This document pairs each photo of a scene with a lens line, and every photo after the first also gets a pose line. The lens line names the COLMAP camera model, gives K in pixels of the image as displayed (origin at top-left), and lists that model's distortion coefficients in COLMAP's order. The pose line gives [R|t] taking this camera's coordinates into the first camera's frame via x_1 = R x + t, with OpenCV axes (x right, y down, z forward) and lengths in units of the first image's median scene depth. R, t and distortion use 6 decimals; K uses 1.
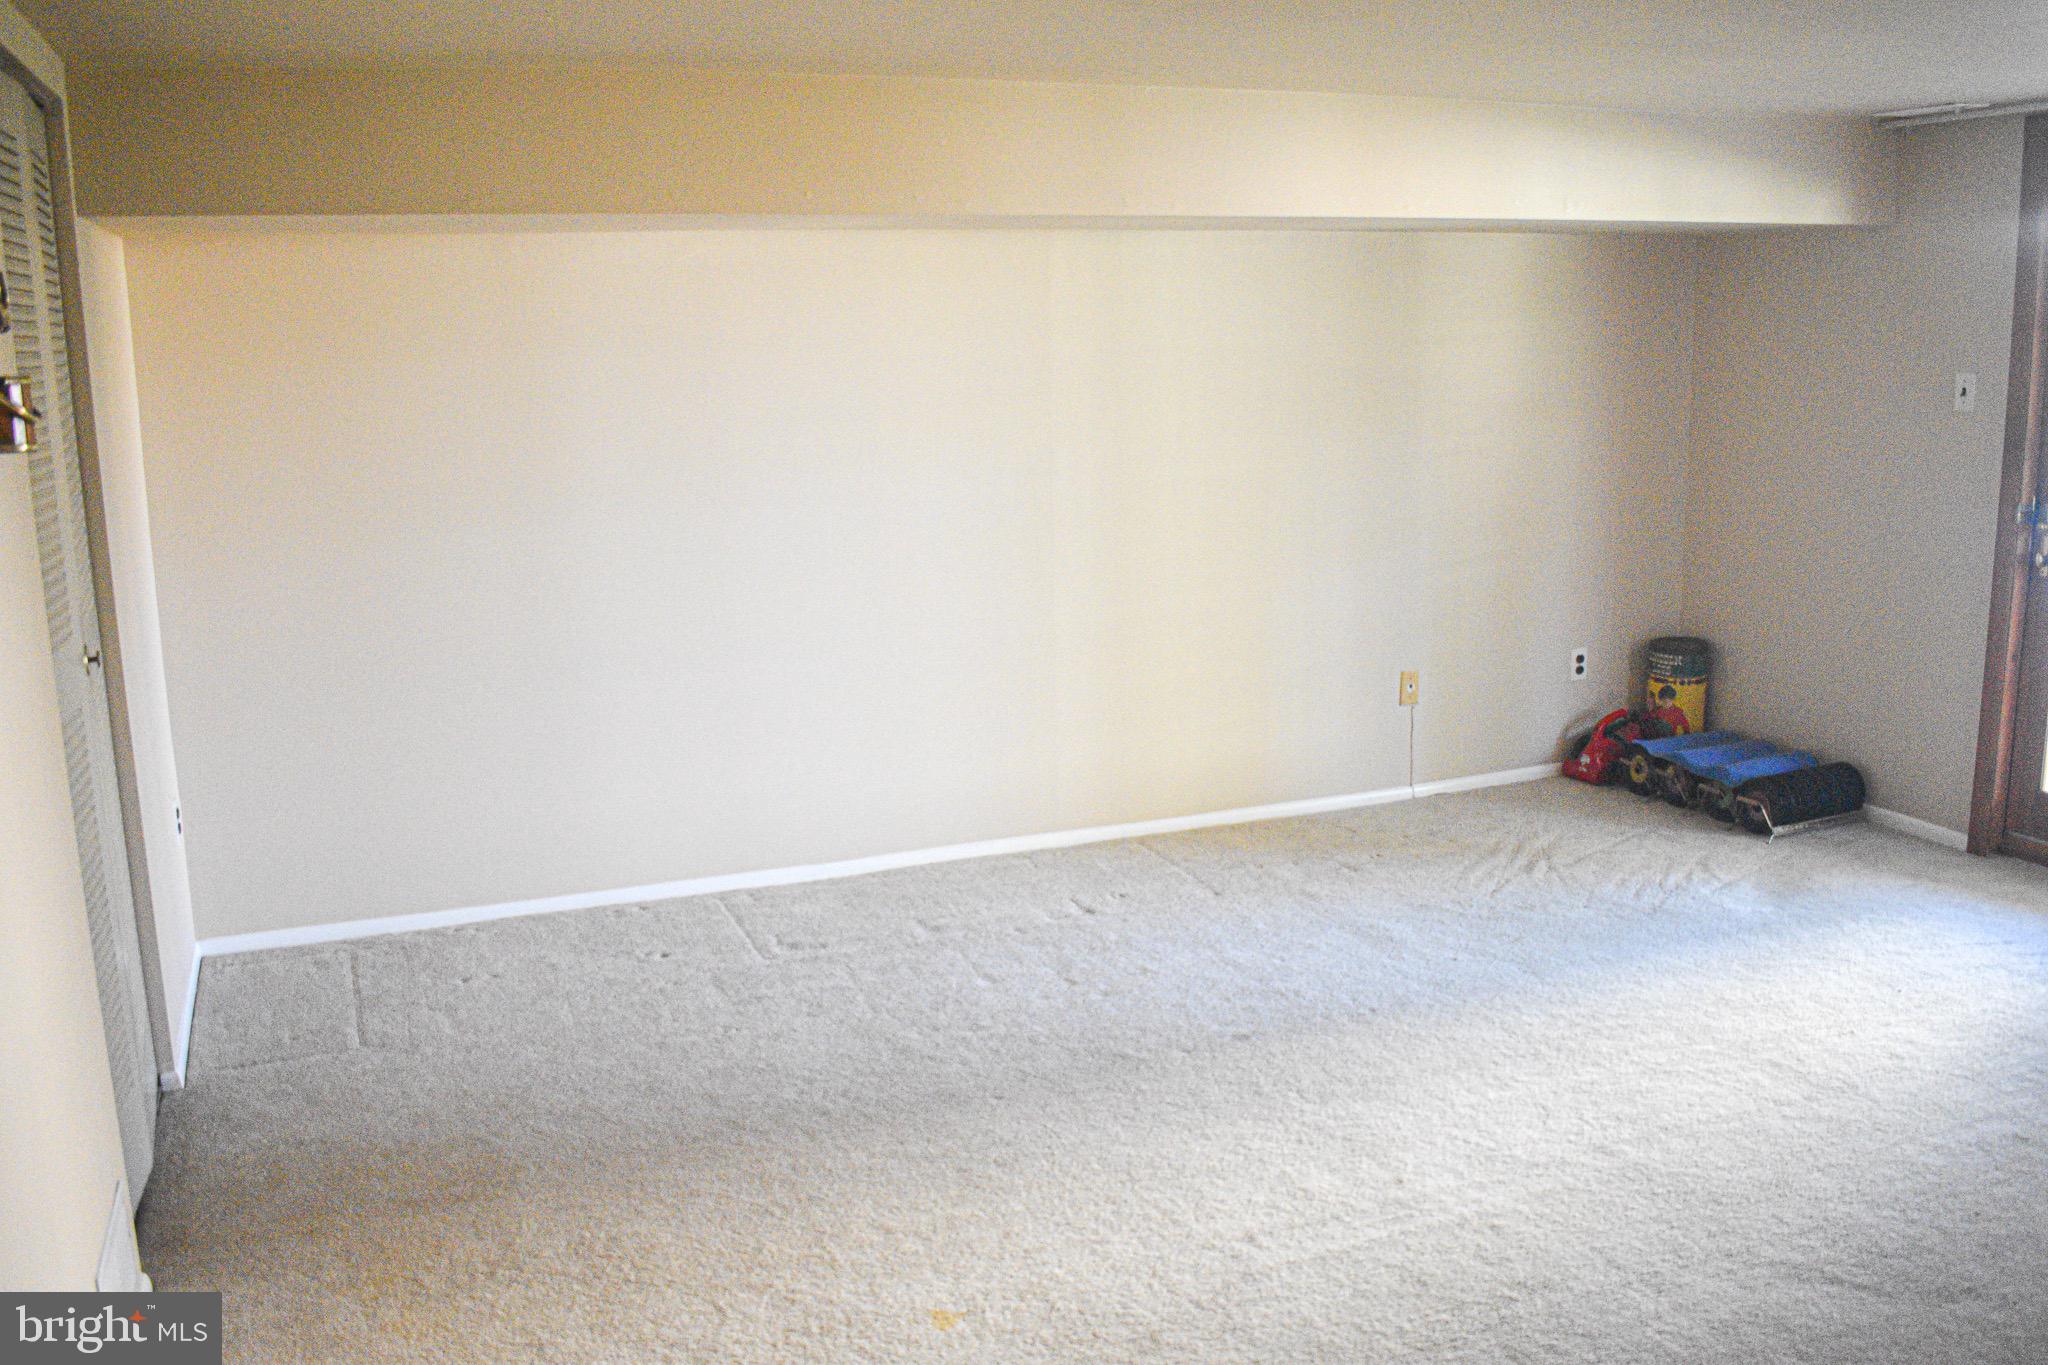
lens RADIAL K [[1776.8, 0, 1027.6], [0, 1776.8, 679.4], [0, 0, 1]] dist [-0.091106, 0.017448]
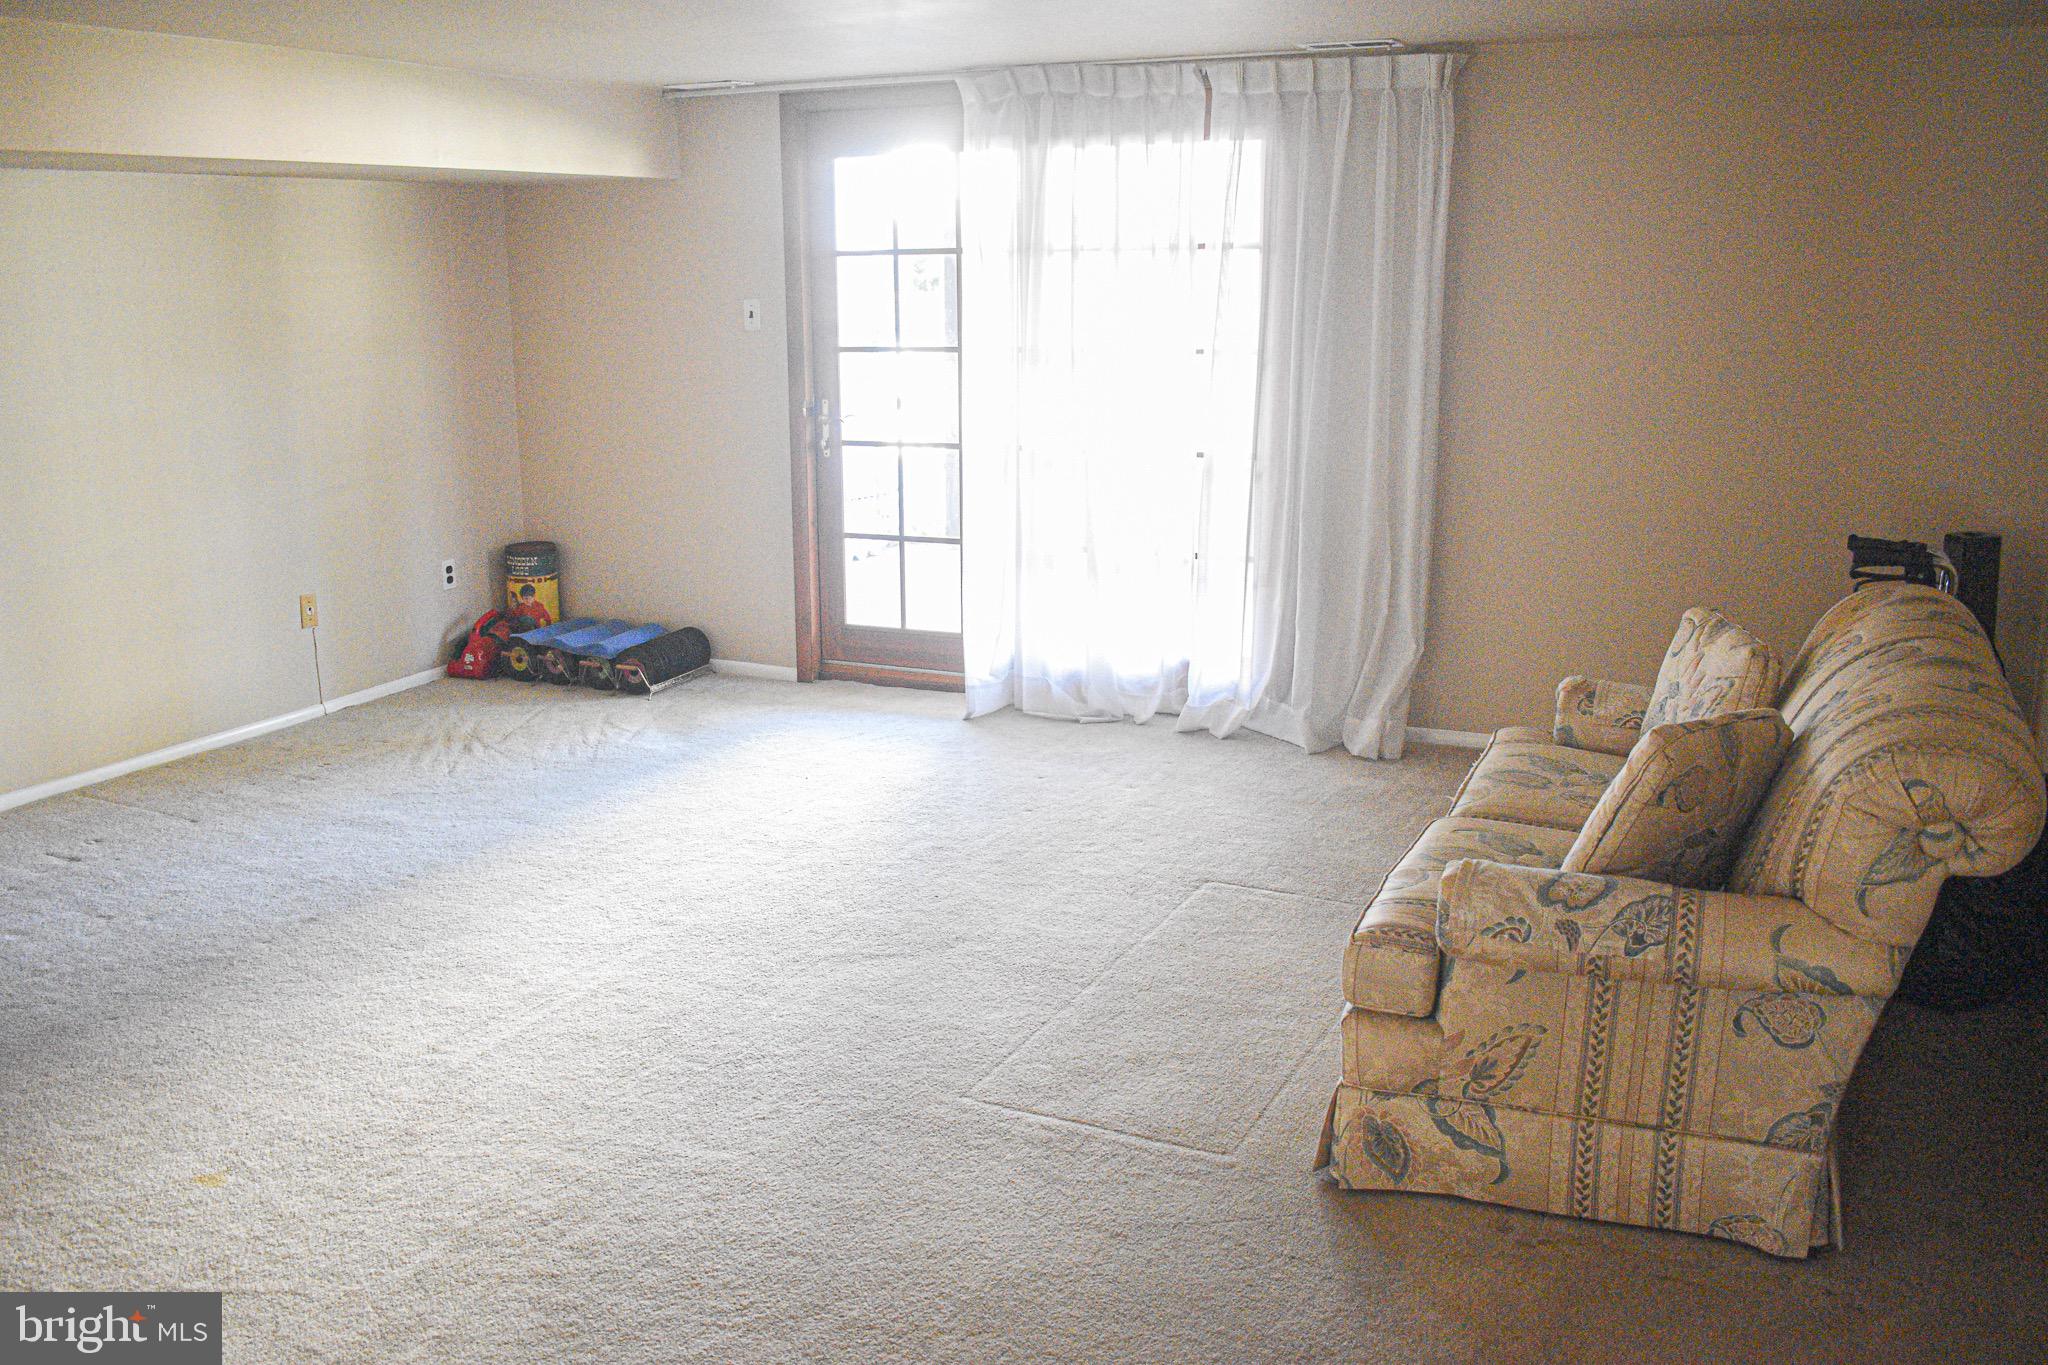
lens RADIAL K [[1776.8, 0, 1021.3], [0, 1776.8, 688.1], [0, 0, 1]] dist [-0.091106, 0.017448]
pose [[0.737317, -0.142384, 0.660371, -0.180398], [0.123620, 0.989467, 0.075318, 0.026170], [-0.664139, 0.026102, 0.747153, -0.067137]]
